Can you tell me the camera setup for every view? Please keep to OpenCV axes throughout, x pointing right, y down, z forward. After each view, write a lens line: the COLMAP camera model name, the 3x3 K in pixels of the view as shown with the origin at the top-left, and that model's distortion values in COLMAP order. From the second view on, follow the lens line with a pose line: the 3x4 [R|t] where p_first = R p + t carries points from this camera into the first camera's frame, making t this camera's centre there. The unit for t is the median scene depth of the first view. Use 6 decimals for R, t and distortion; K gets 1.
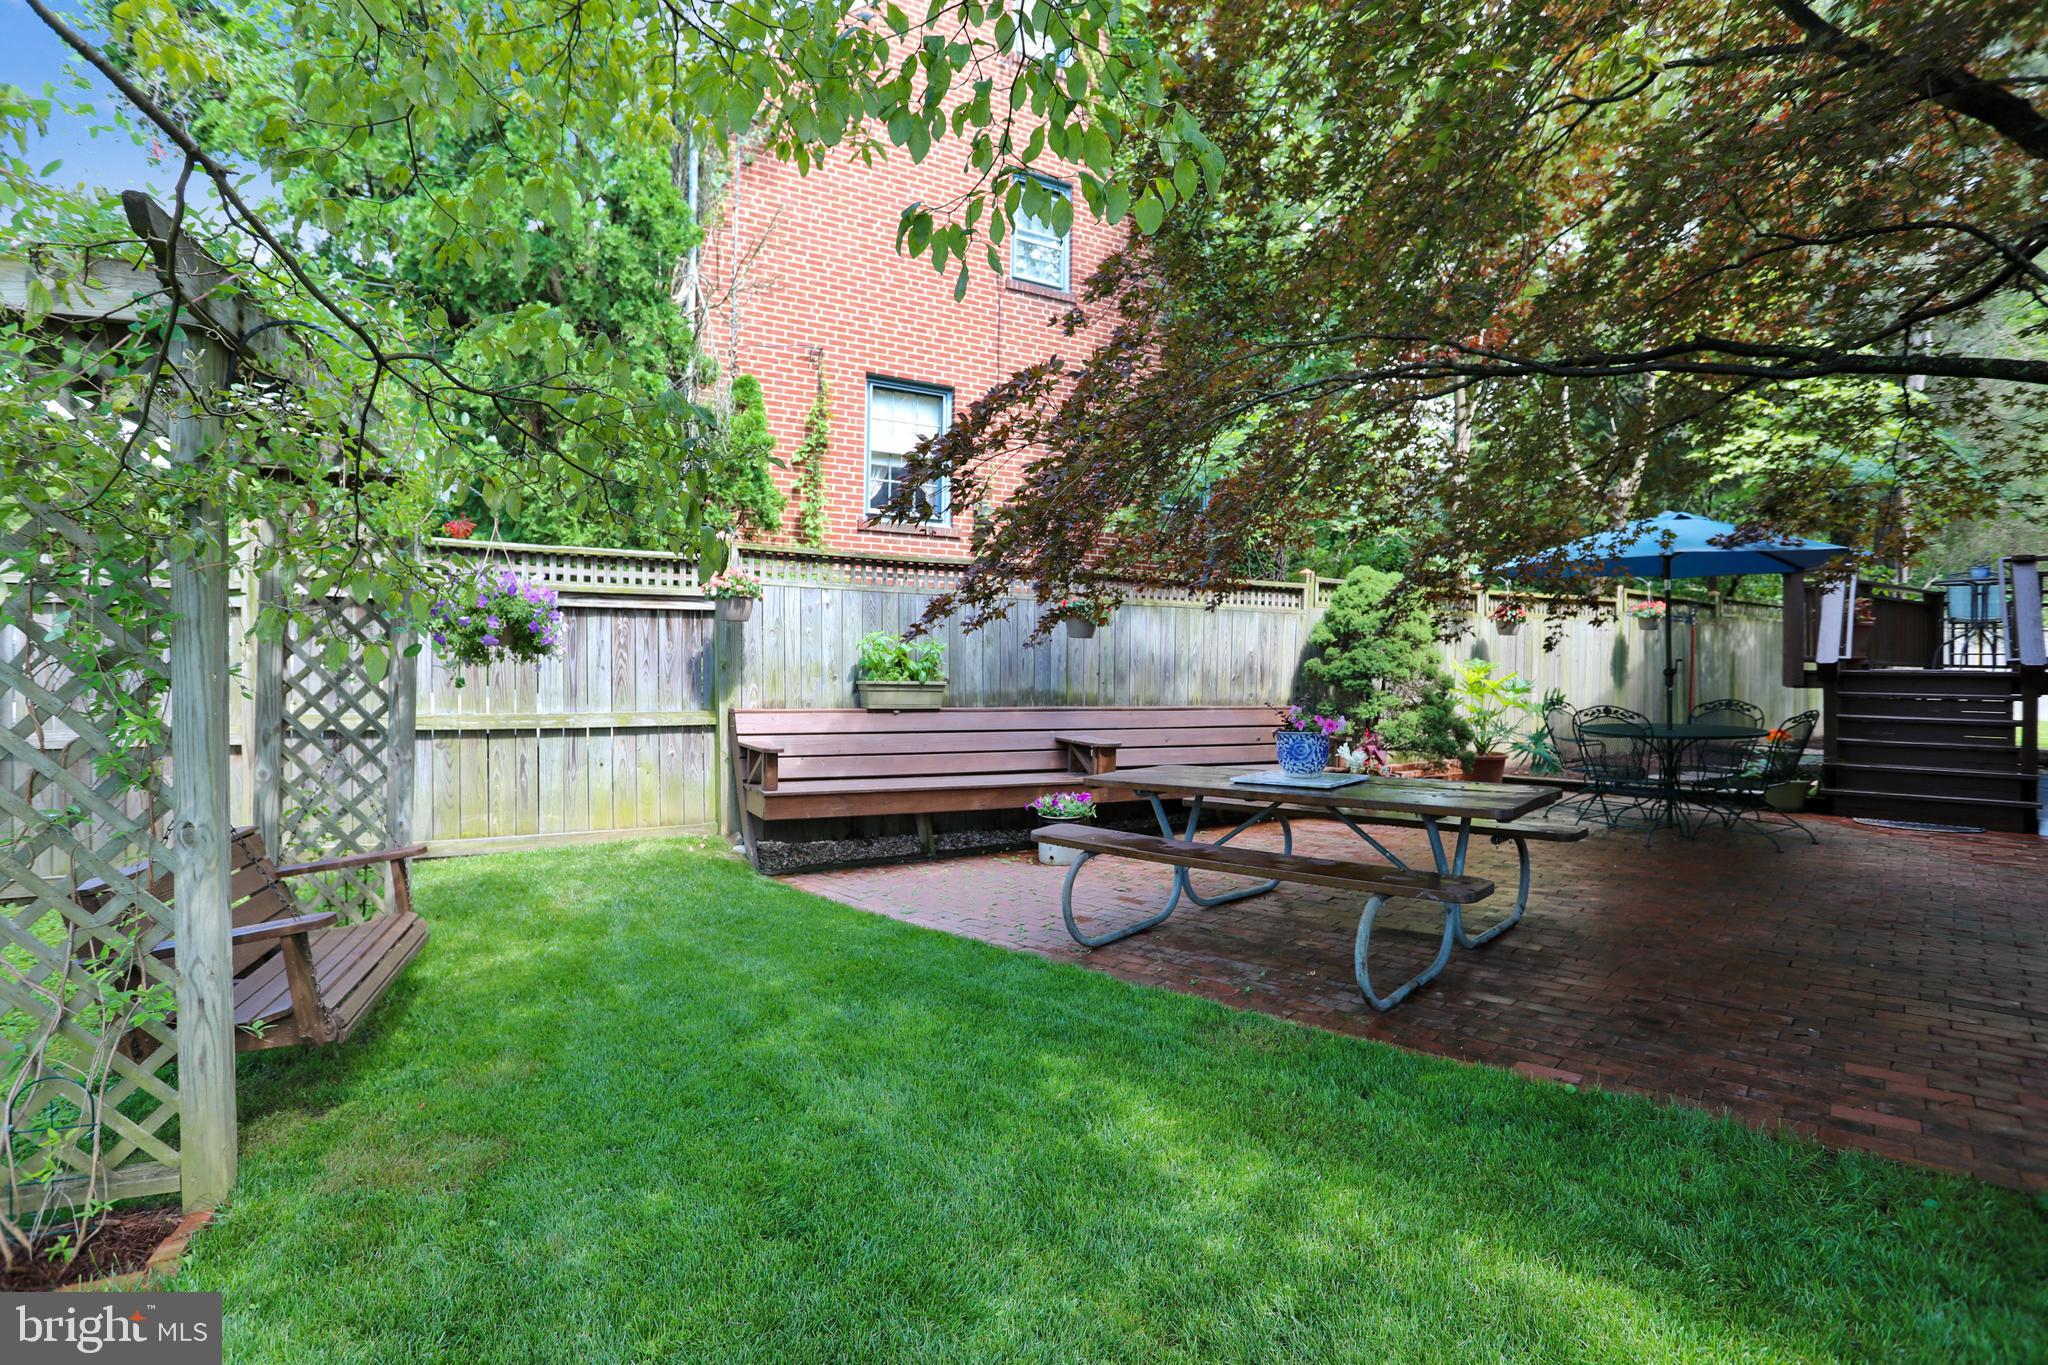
lens RADIAL K [[1020.8, 0, 1024.0], [0, 1020.8, 682.5], [0, 0, 1]] dist [-0.081144, 0.036958]
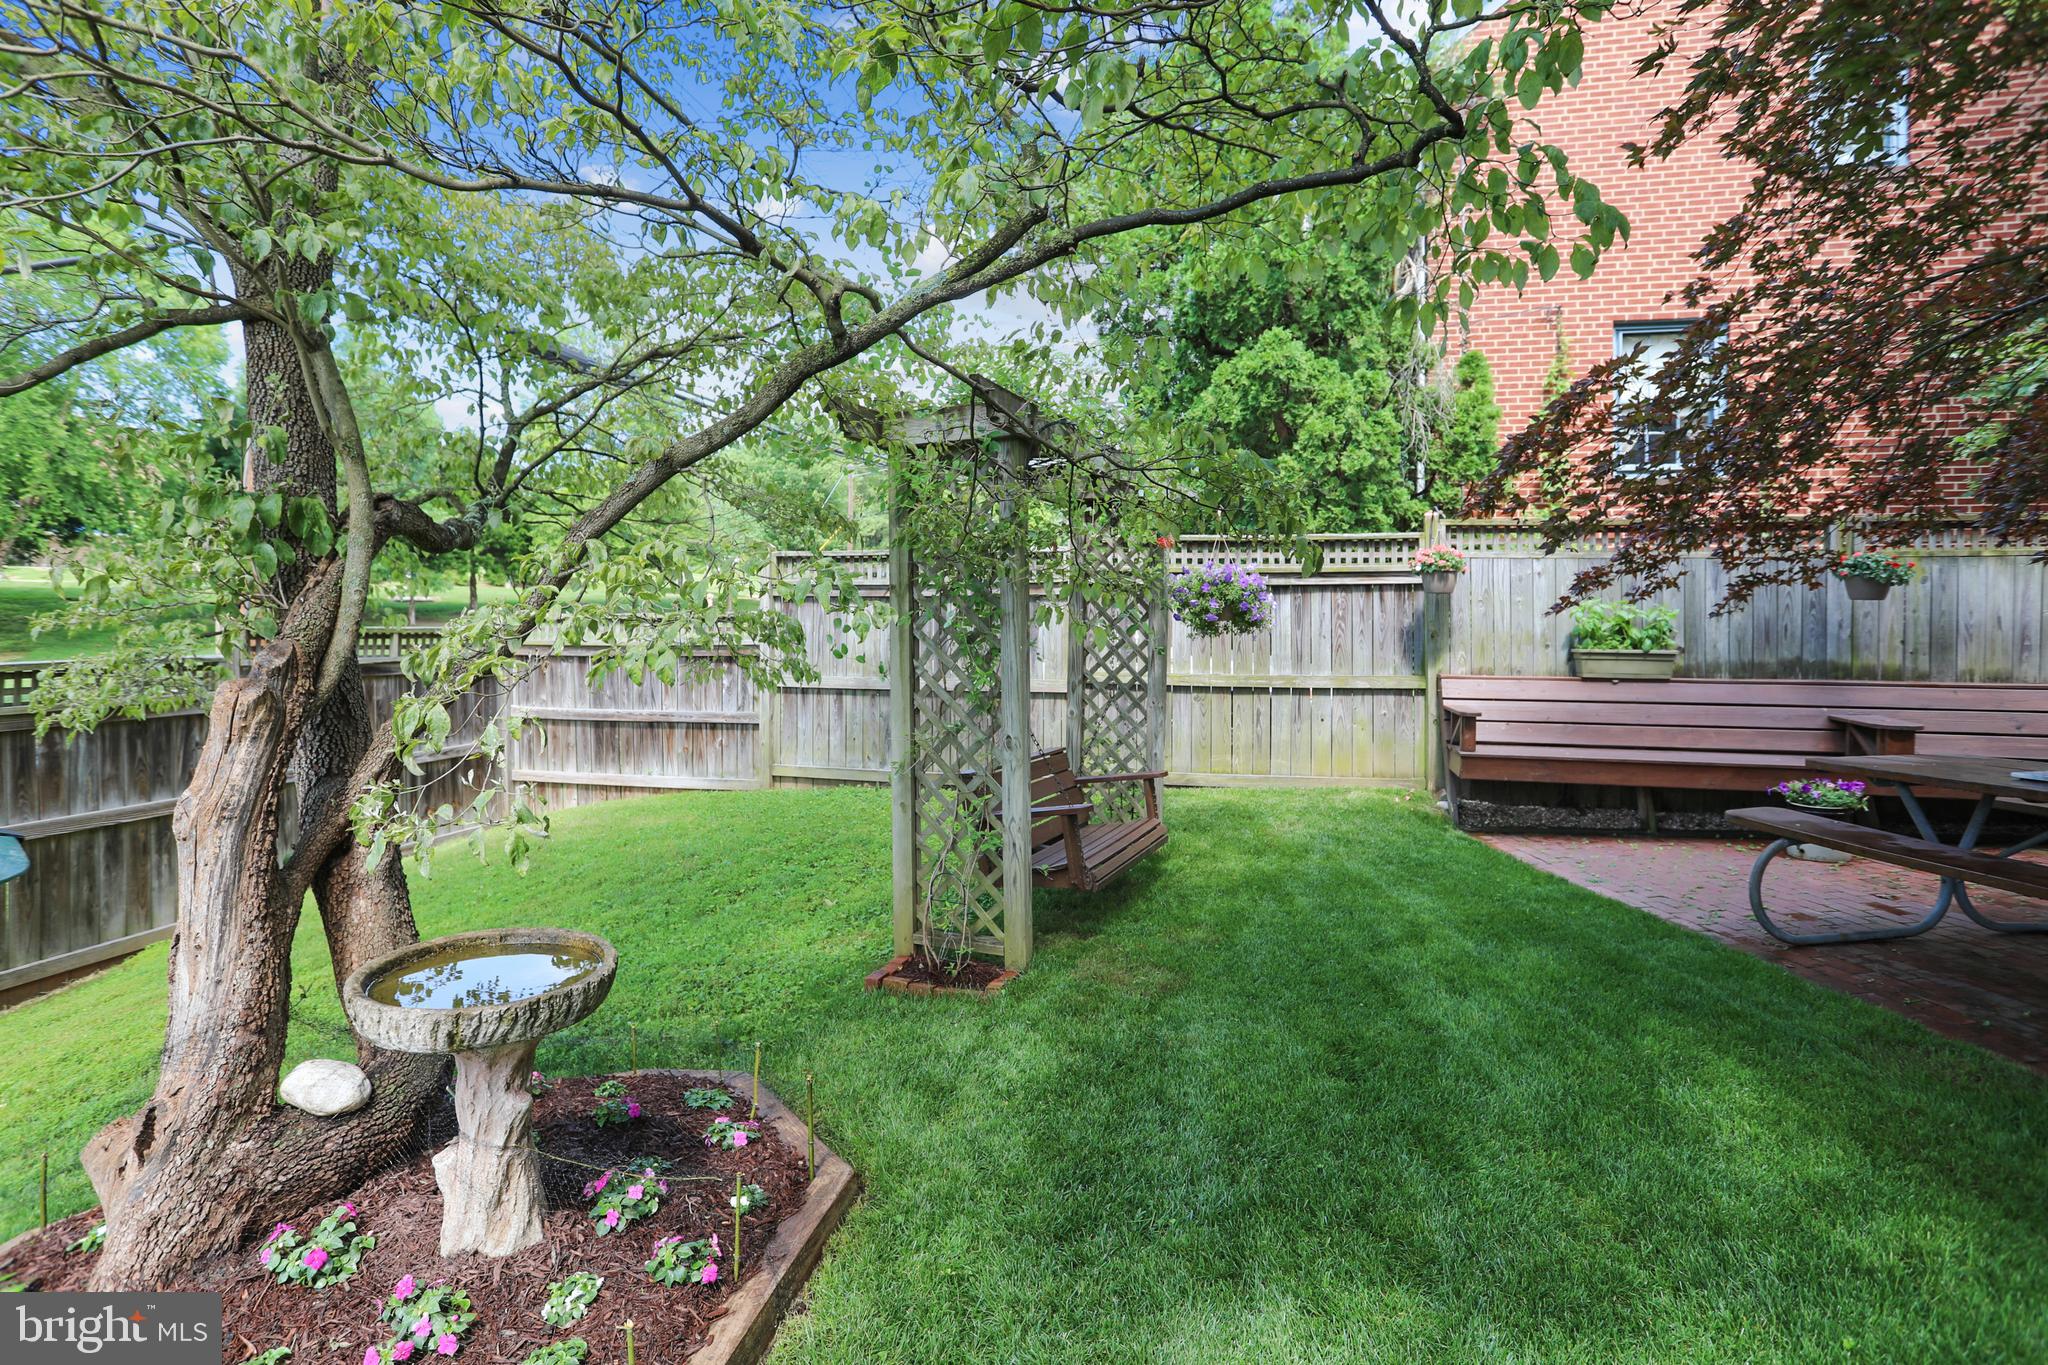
lens RADIAL K [[1020.8, 0, 1024.0], [0, 1020.8, 682.5], [0, 0, 1]] dist [-0.081144, 0.036958]
pose [[0.729455, 0.026995, -0.683496, 0.139511], [-0.002647, 0.999325, 0.036644, -0.004135], [0.684024, -0.024921, 0.729034, -0.096259]]
